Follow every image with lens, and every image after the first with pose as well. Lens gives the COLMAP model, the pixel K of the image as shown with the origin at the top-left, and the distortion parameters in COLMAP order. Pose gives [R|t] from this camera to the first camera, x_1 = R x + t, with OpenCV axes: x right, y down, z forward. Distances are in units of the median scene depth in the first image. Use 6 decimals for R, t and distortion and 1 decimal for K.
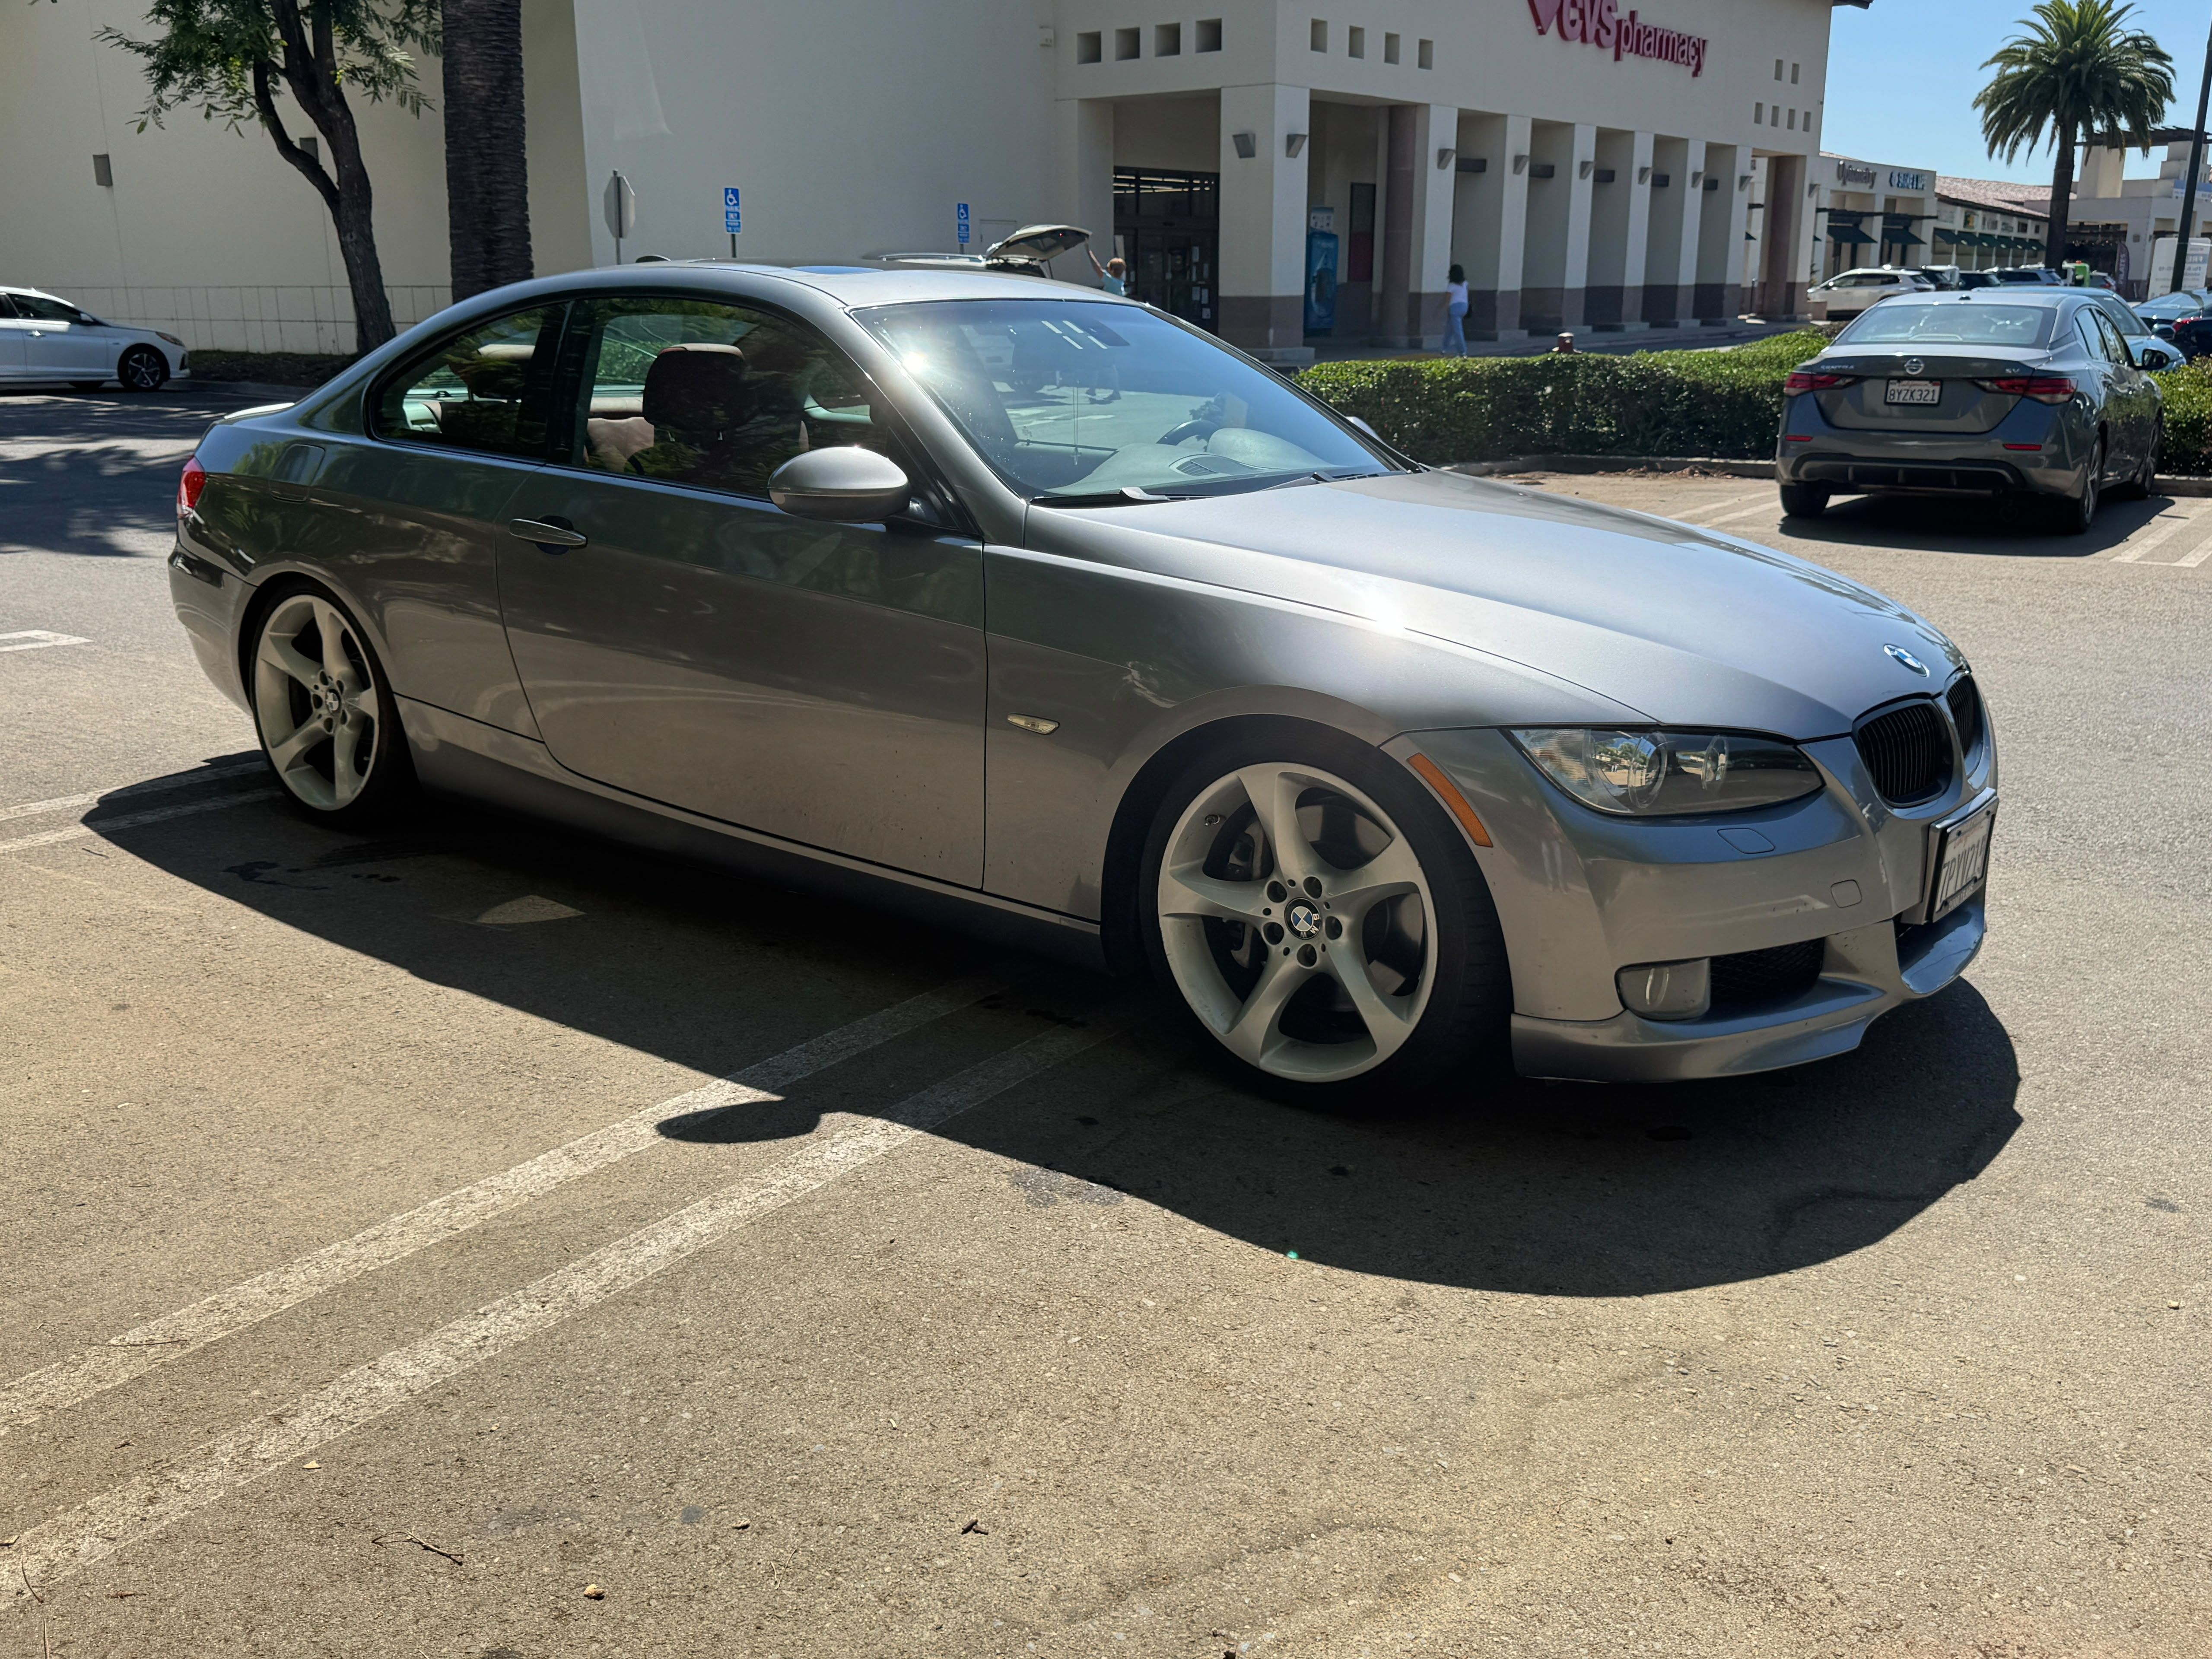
lens RADIAL K [[1937.3, 0, 1106.7], [0, 1937.3, 811.0], [0, 0, 1]] dist [0.042687, -0.061551]
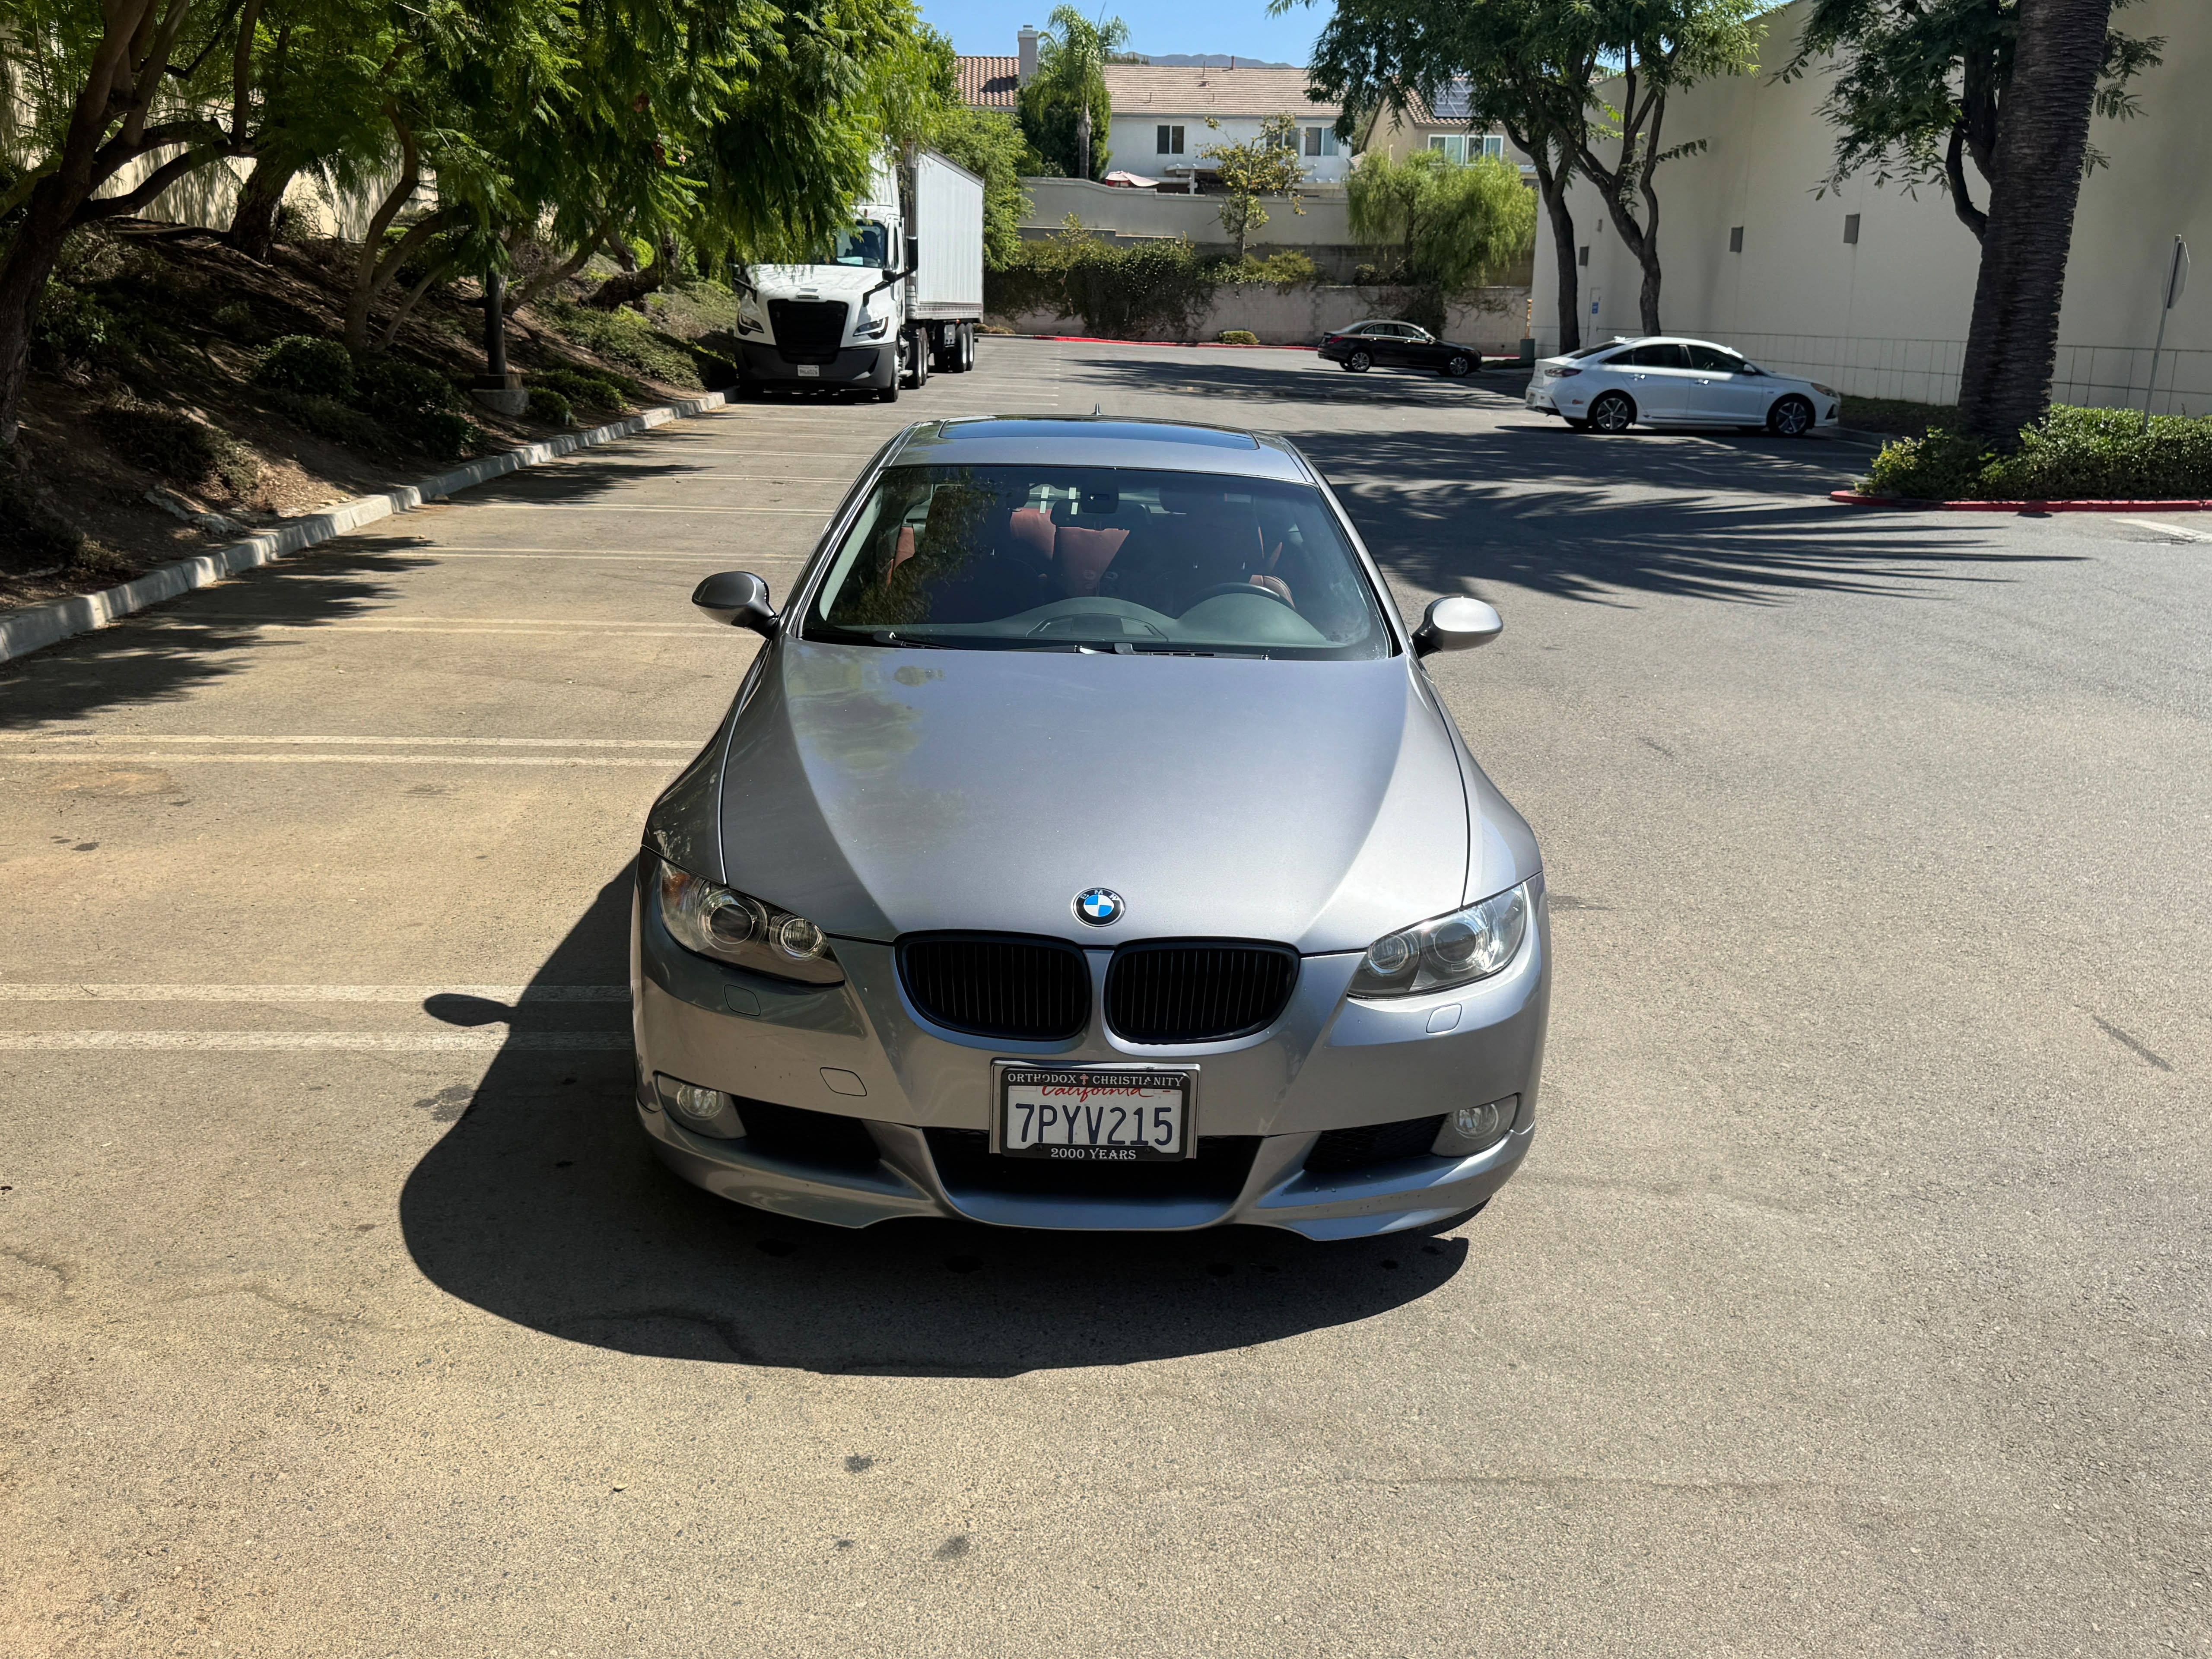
lens RADIAL K [[1937.3, 0, 1125.8], [0, 1937.3, 816.2], [0, 0, 1]] dist [0.042687, -0.061551]
pose [[0.631572, 0.210125, -0.746300, 1.032570], [-0.220929, 0.971442, 0.086549, -0.191238], [0.743174, 0.110218, 0.659958, 0.311800]]
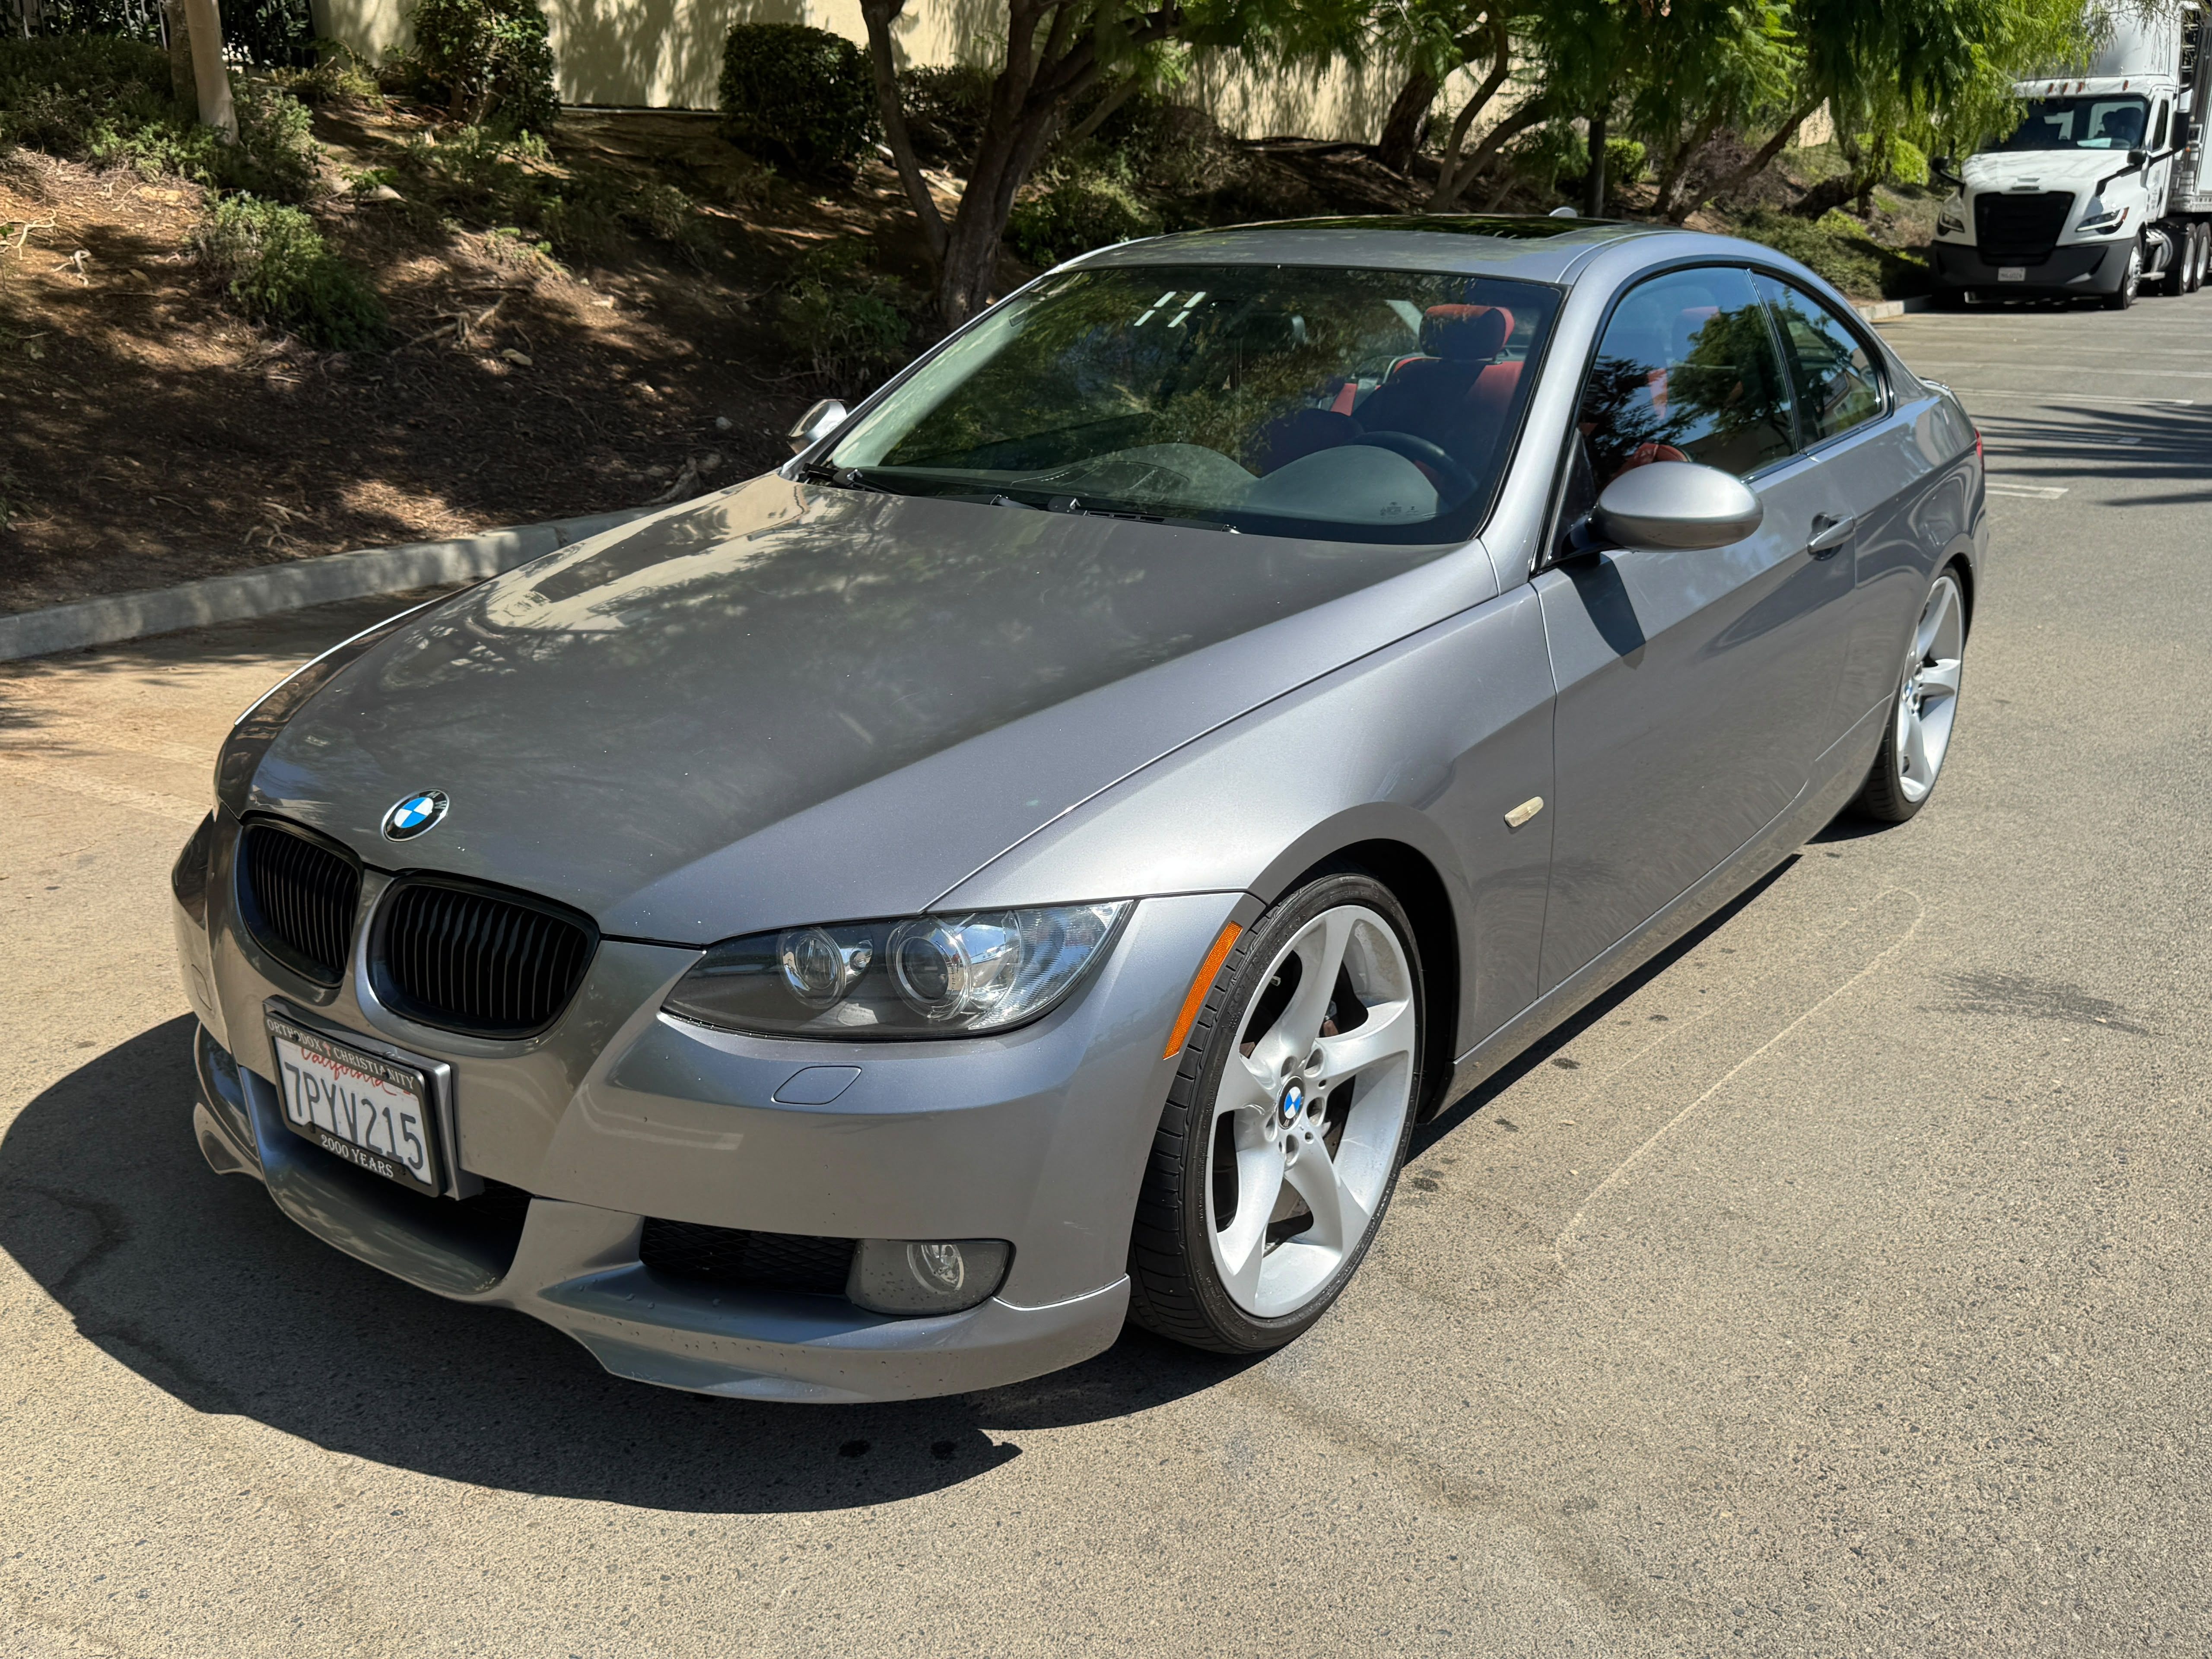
lens RADIAL K [[1937.3, 0, 1096.5], [0, 1937.3, 831.4], [0, 0, 1]] dist [0.042687, -0.061551]
pose [[0.026416, 0.293747, -0.955518, 0.976434], [-0.243331, 0.928991, 0.278865, -0.296325], [0.969583, 0.225141, 0.096018, 1.056834]]
